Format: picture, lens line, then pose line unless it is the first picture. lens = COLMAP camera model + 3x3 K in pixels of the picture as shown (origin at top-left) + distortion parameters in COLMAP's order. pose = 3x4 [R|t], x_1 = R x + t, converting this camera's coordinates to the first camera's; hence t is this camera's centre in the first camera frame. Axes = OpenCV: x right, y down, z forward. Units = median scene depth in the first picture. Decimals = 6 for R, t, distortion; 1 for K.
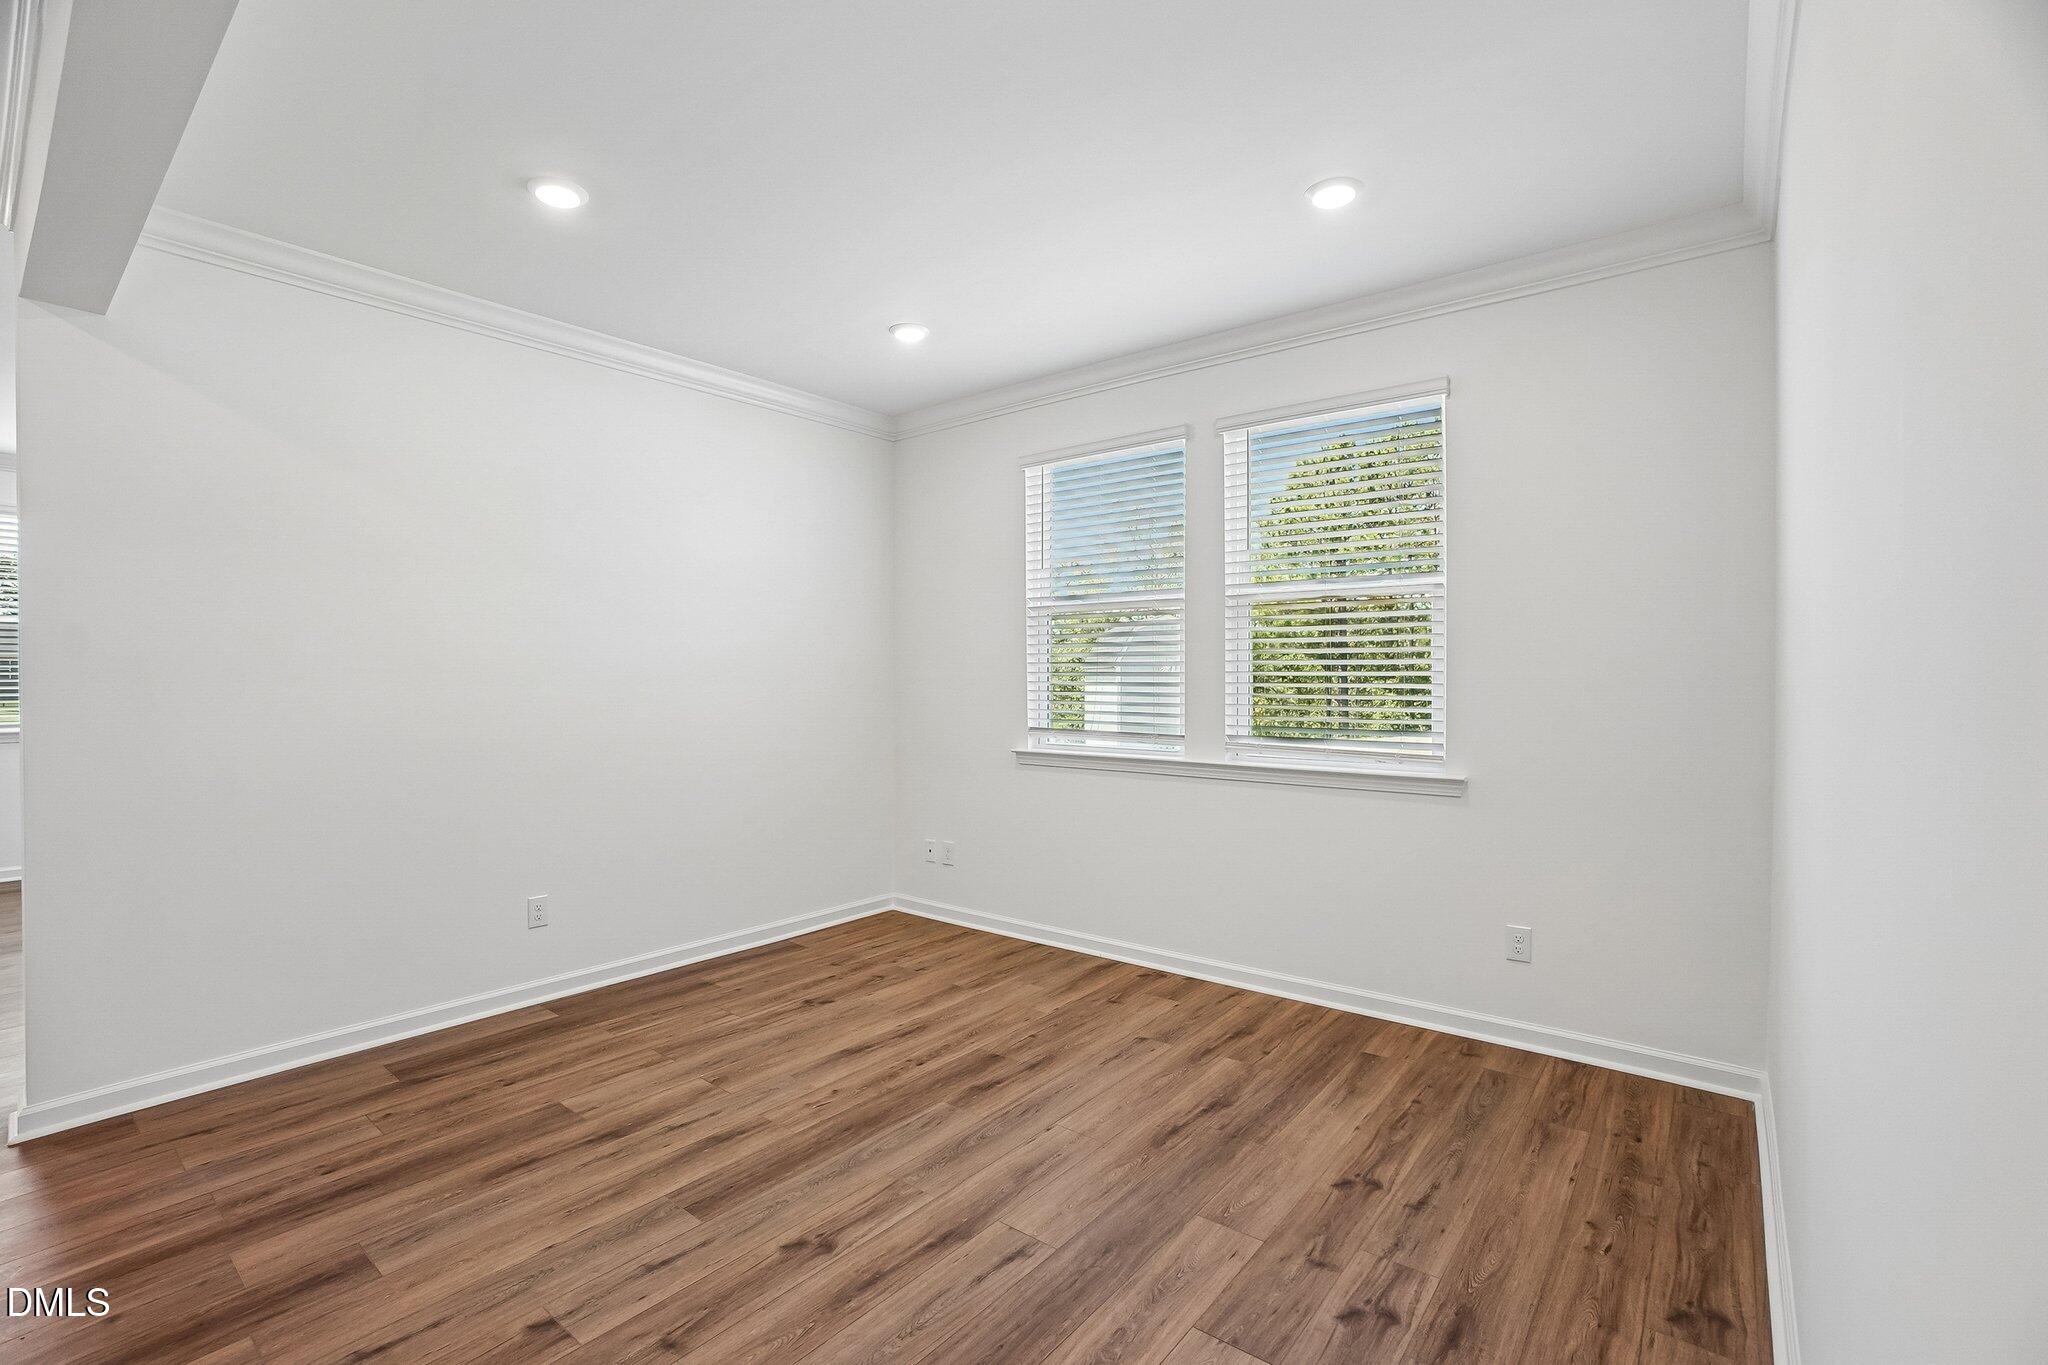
lens RADIAL K [[895.1, 0, 1017.3], [0, 895.1, 676.3], [0, 0, 1]] dist [-0.000966, 0.000100]
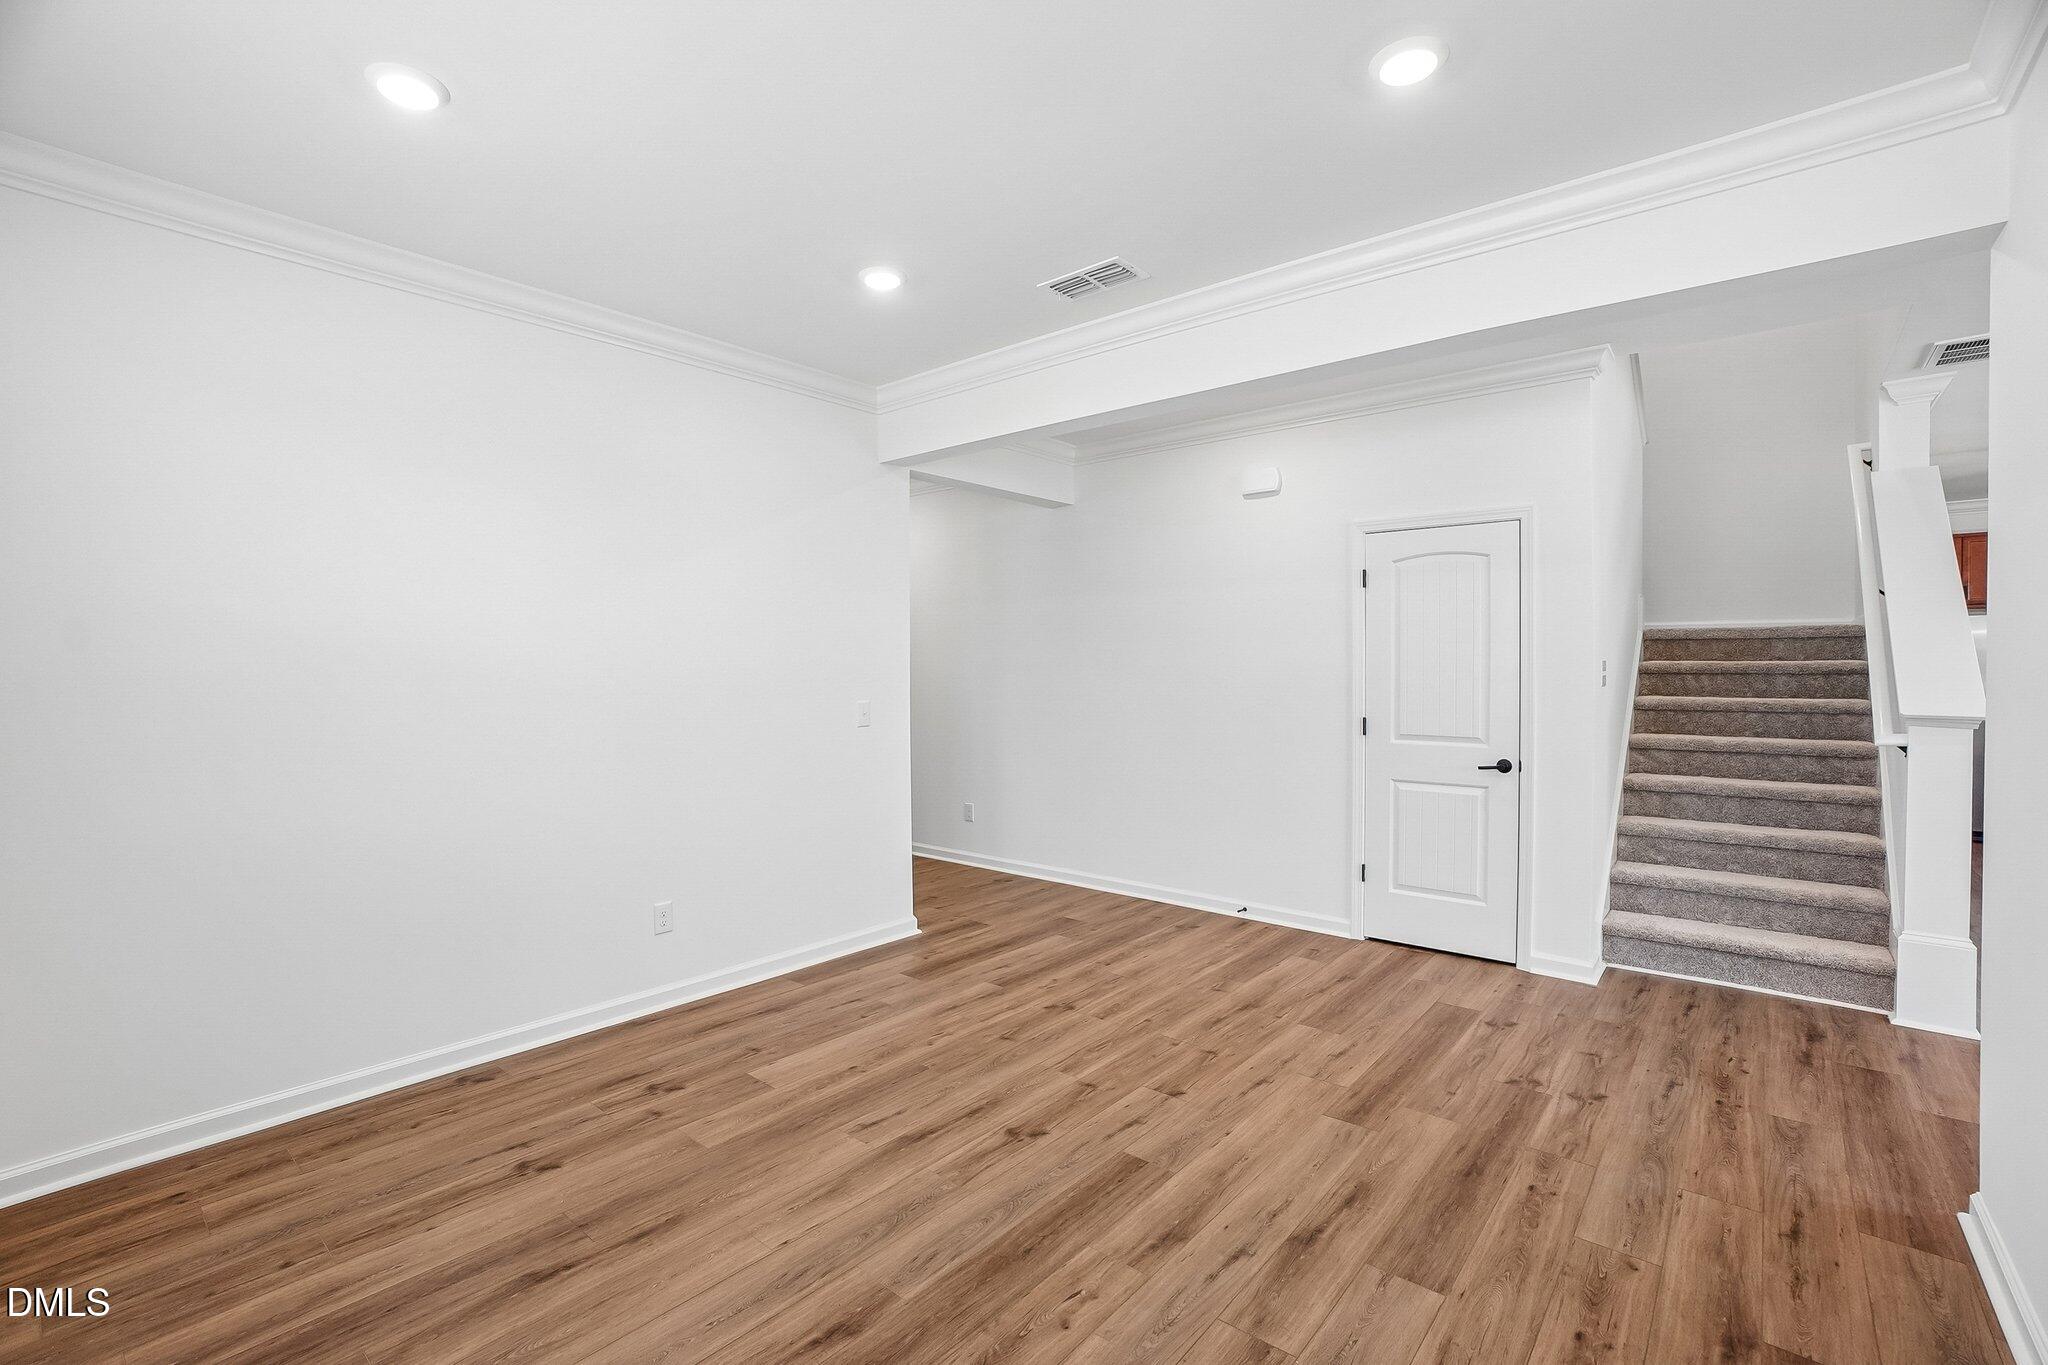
lens RADIAL K [[895.1, 0, 1028.6], [0, 895.1, 681.2], [0, 0, 1]] dist [-0.000966, 0.000100]
pose [[-0.999806, 0.008641, 0.017675, -0.233361], [0.008938, 0.999819, 0.016804, -0.031827], [-0.017527, 0.016959, -0.999703, 2.009795]]
